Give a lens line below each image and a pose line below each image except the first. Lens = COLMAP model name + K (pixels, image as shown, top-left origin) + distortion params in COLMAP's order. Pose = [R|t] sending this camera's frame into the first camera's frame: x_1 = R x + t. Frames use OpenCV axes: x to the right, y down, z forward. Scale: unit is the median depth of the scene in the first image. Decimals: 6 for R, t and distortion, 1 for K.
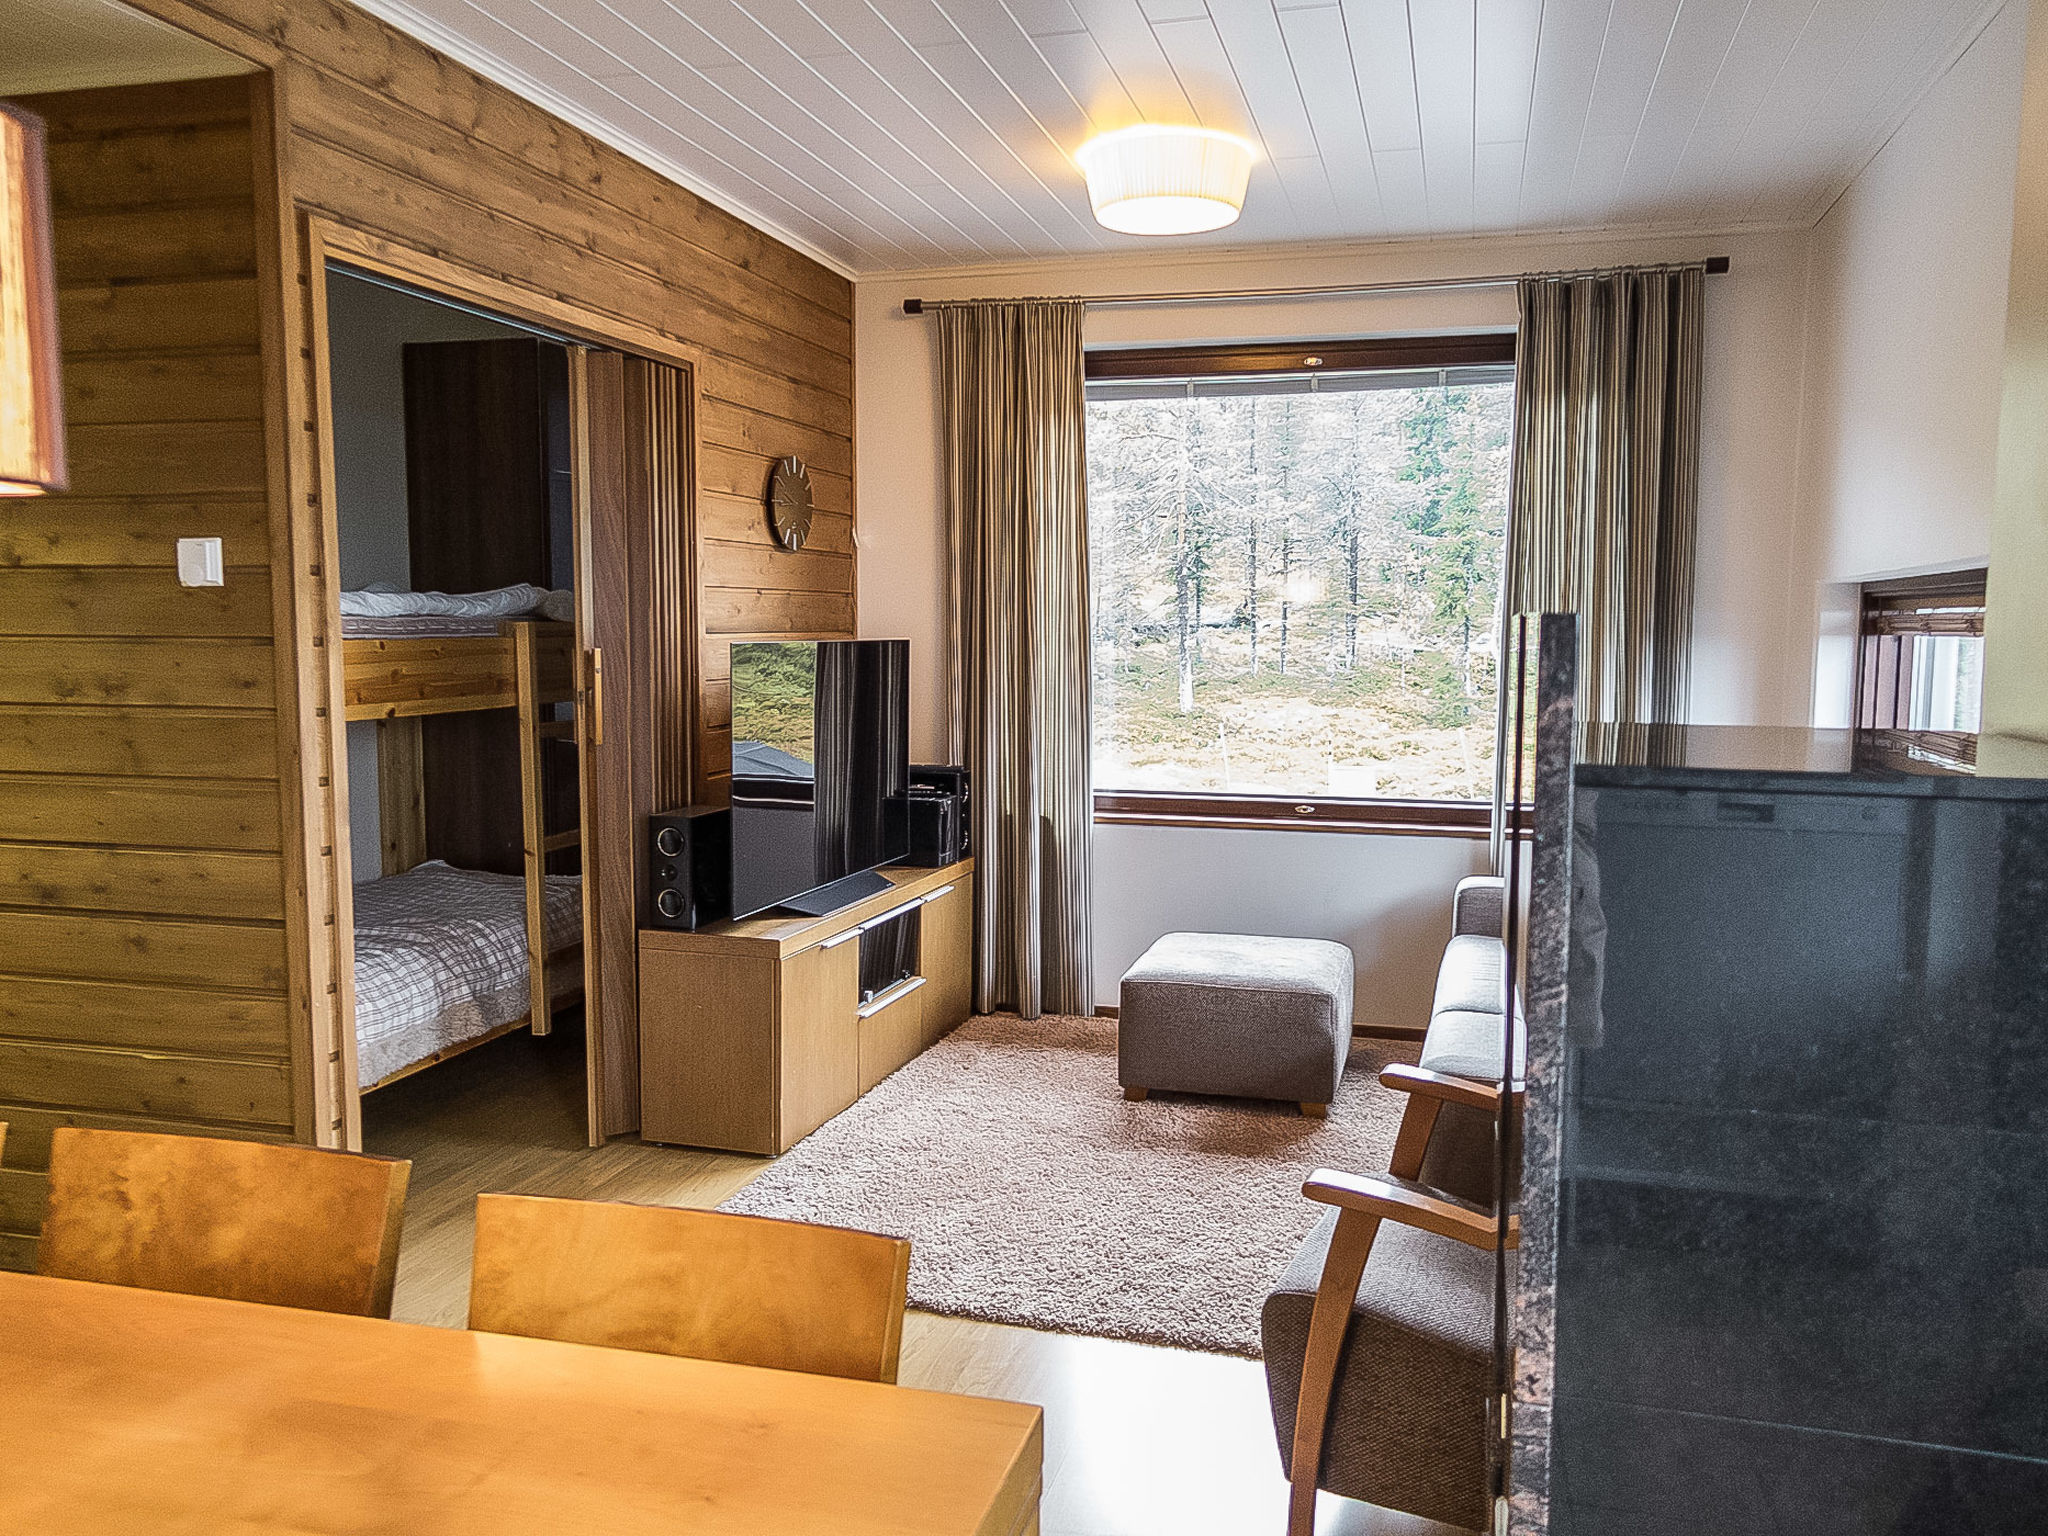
lens RADIAL K [[1583.7, 0, 1024.0], [0, 1583.7, 768.0], [0, 0, 1]] dist [0.030746, -0.006102]
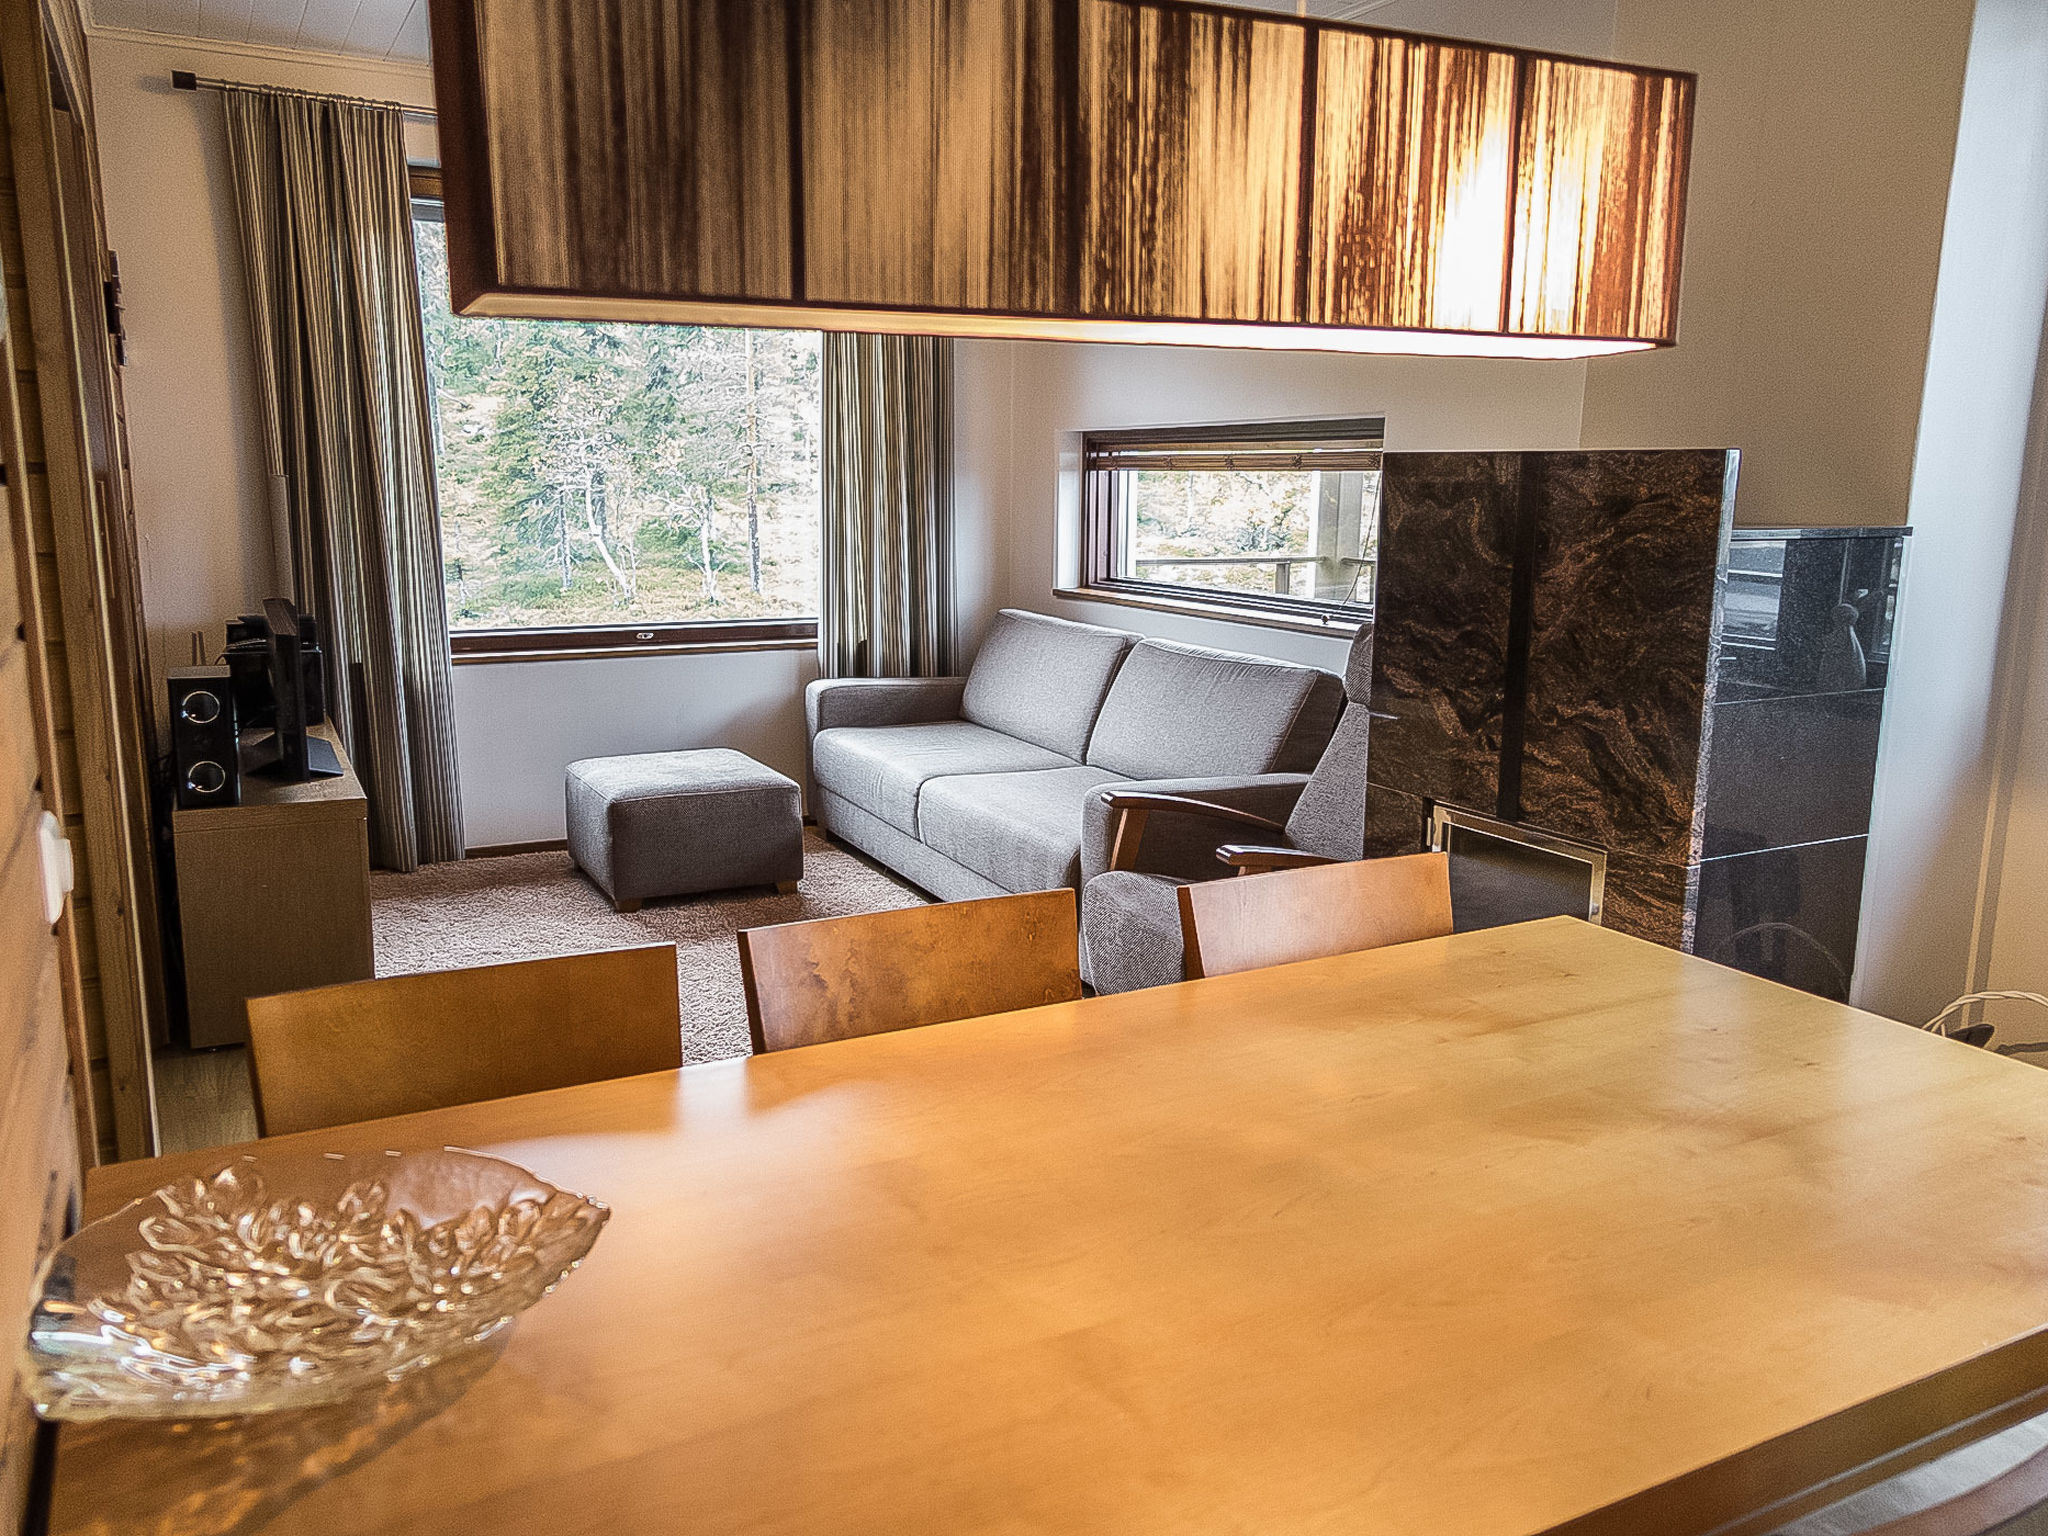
lens RADIAL K [[1583.7, 0, 1024.0], [0, 1583.7, 768.0], [0, 0, 1]] dist [0.030746, -0.006102]
pose [[0.726714, -0.126596, 0.675174, -0.414265], [0.060535, 0.990850, 0.120630, 0.000907], [-0.684267, -0.046792, 0.727728, 0.043729]]
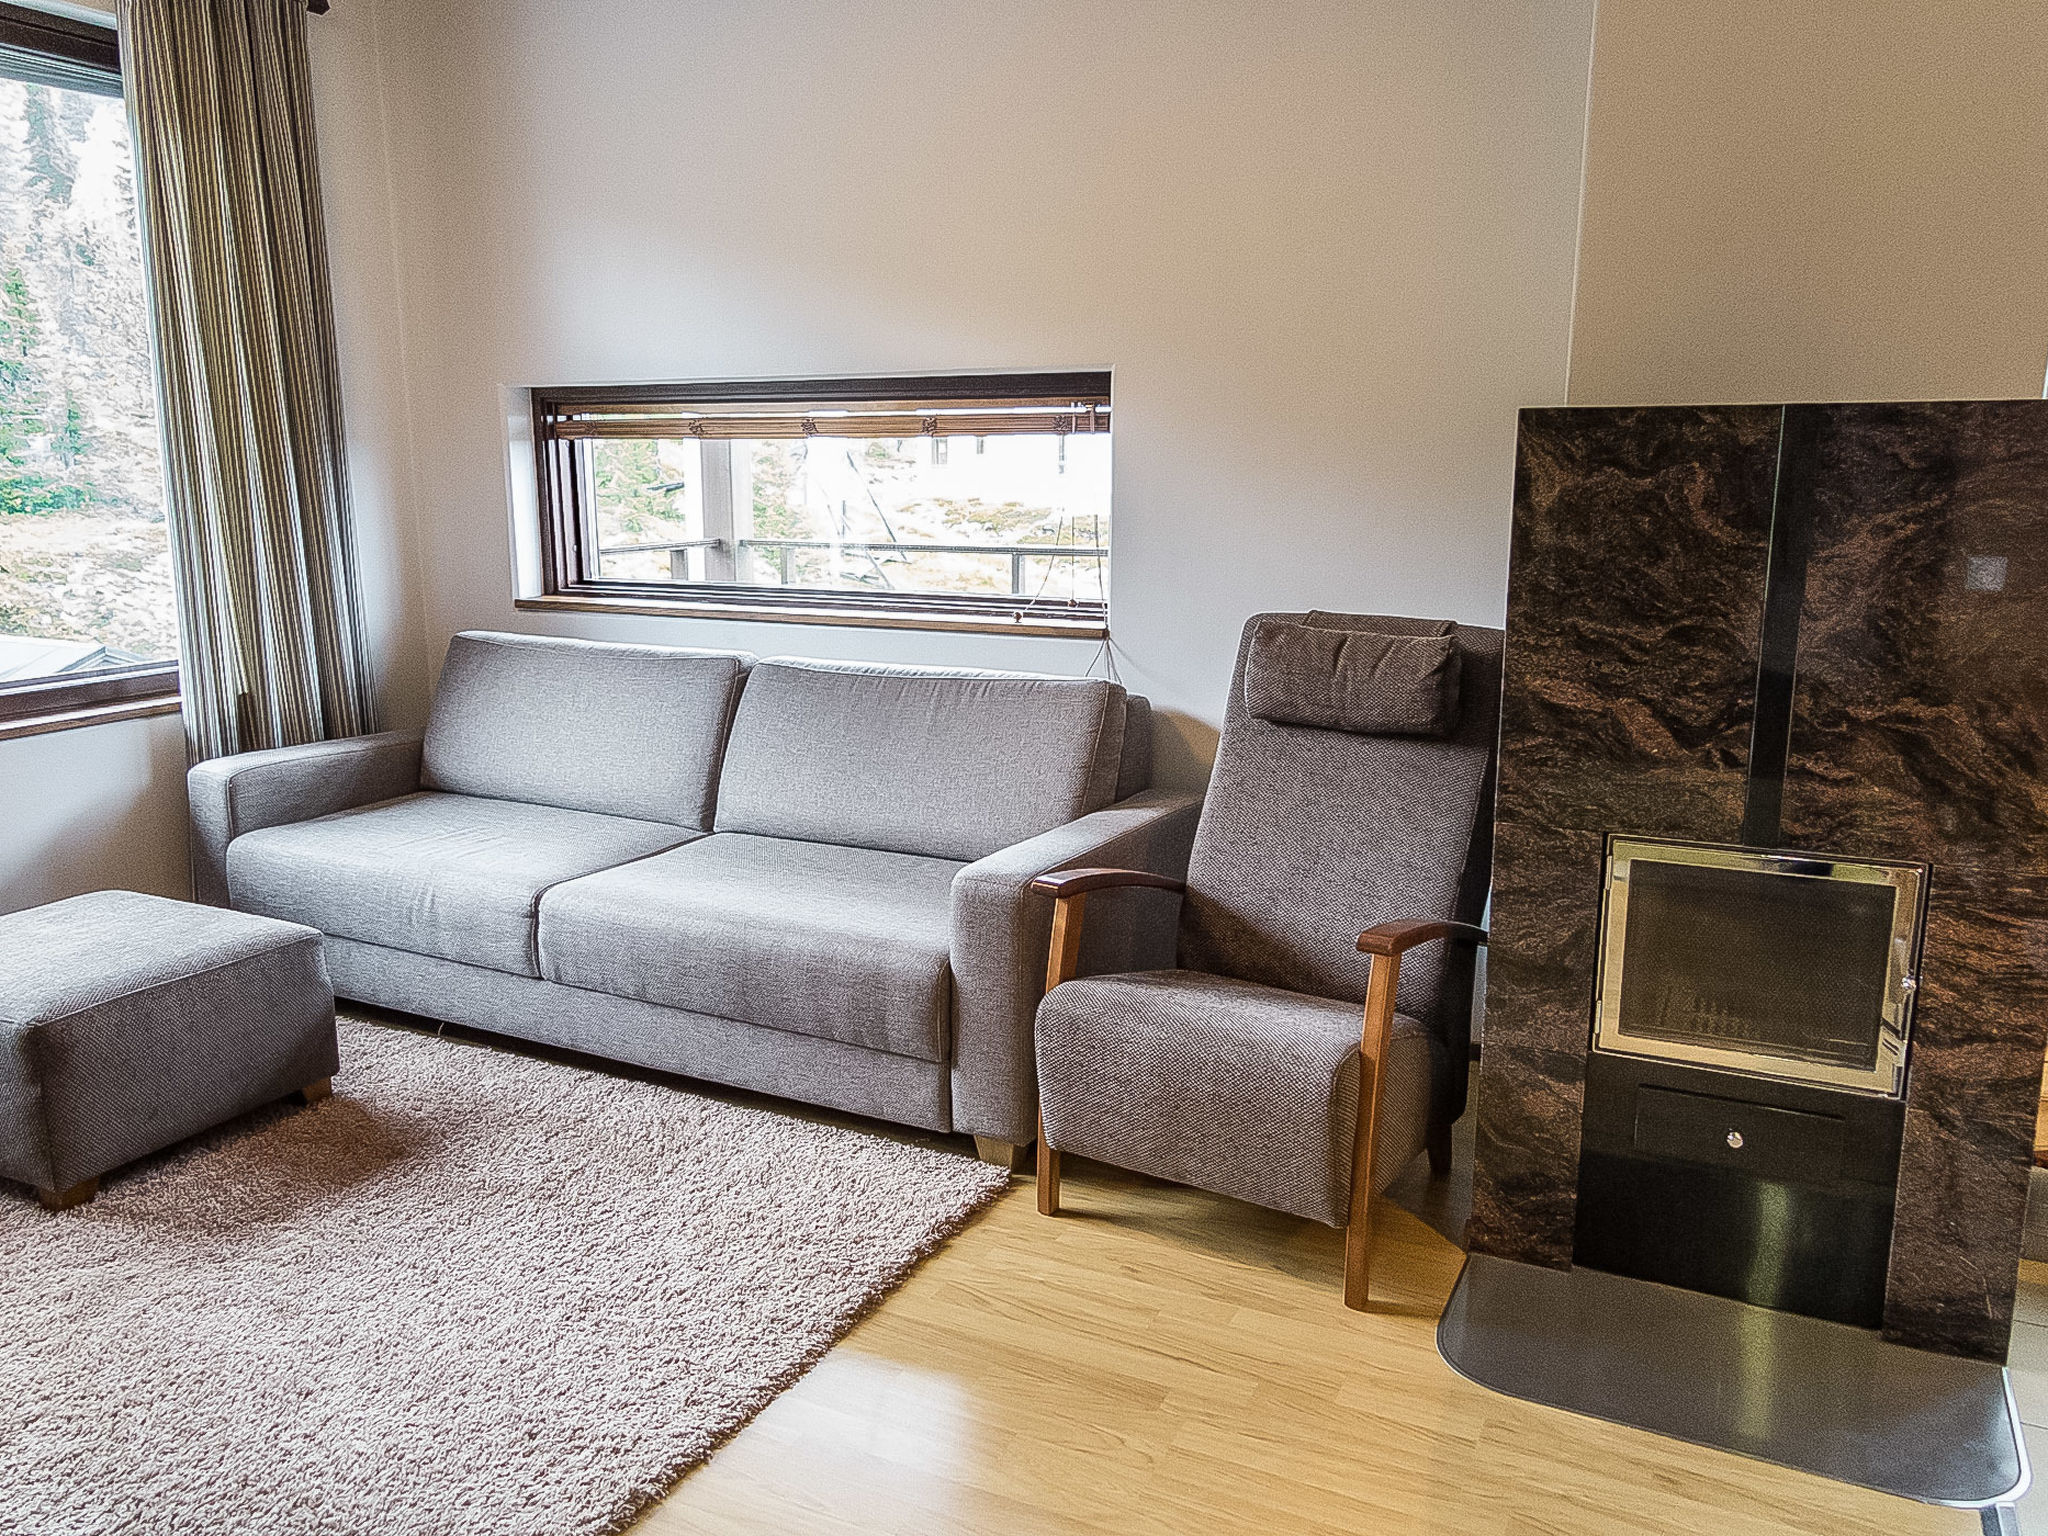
lens RADIAL K [[1583.7, 0, 1024.0], [0, 1583.7, 768.0], [0, 0, 1]] dist [0.030746, -0.006102]
pose [[0.185135, -0.204504, 0.961199, -0.400851], [0.097247, 0.977119, 0.189161, -0.037416], [-0.977890, 0.058453, 0.200787, 0.465309]]
